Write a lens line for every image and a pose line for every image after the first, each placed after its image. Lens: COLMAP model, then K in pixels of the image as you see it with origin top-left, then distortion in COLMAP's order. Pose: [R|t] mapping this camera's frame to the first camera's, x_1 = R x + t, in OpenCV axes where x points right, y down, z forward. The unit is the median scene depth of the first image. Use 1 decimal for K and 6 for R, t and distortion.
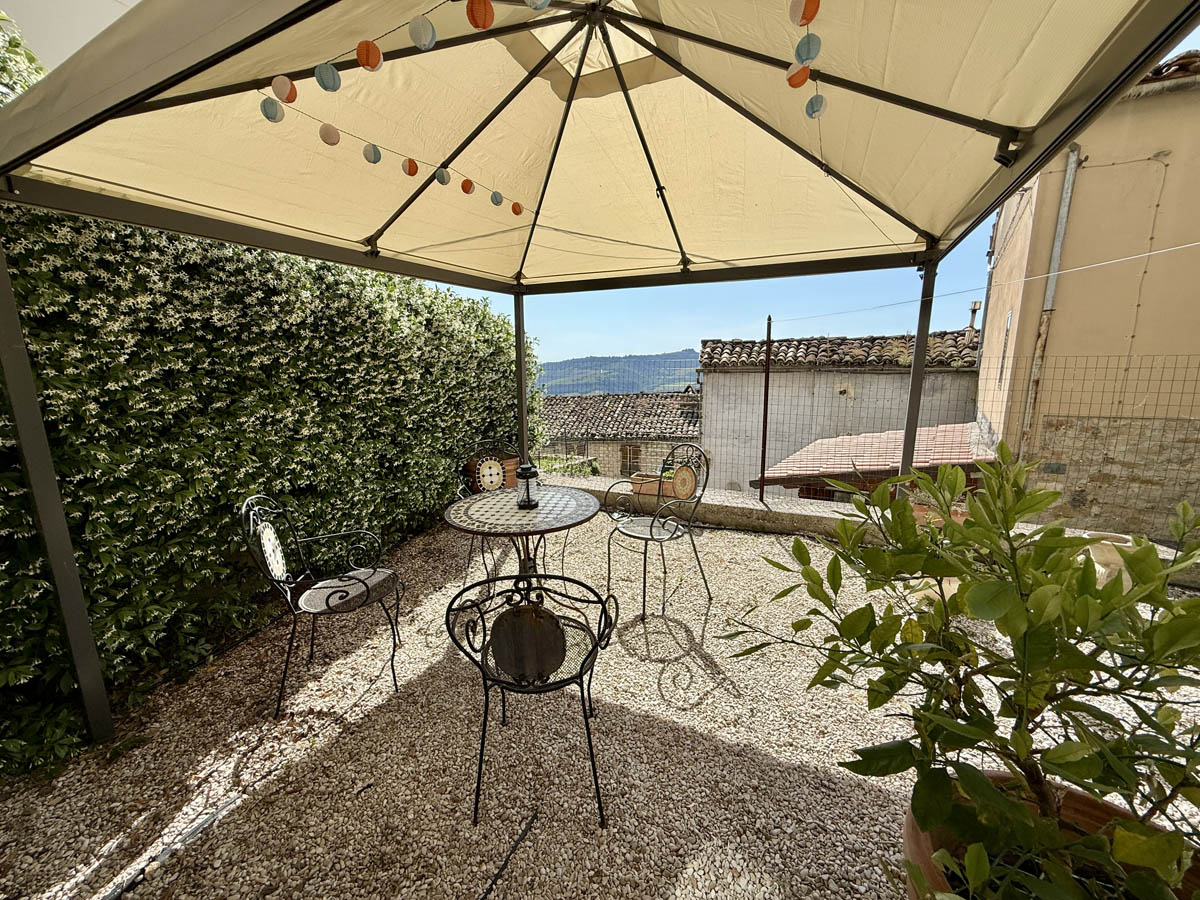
lens RADIAL K [[477.9, 0, 598.2], [0, 477.9, 448.7], [0, 0, 1]] dist [0.000704, 0.000025]
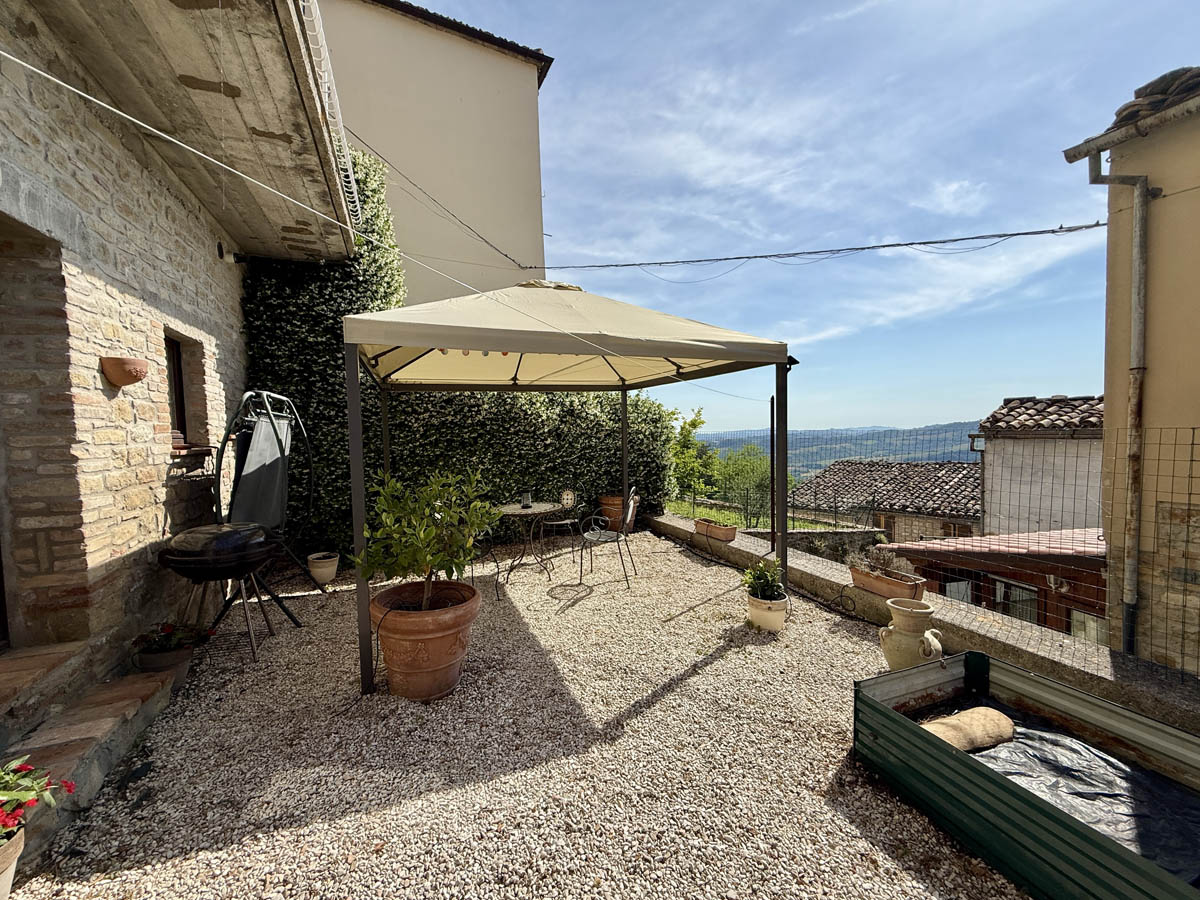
lens RADIAL K [[474.0, 0, 595.2], [0, 474.0, 448.0], [0, 0, 1]] dist [-0.000358, -0.000108]
pose [[0.735729, 0.020180, -0.676976, 1.252290], [-0.107309, 0.990403, -0.087098, 0.012918], [0.668721, 0.136726, 0.730834, -0.260983]]
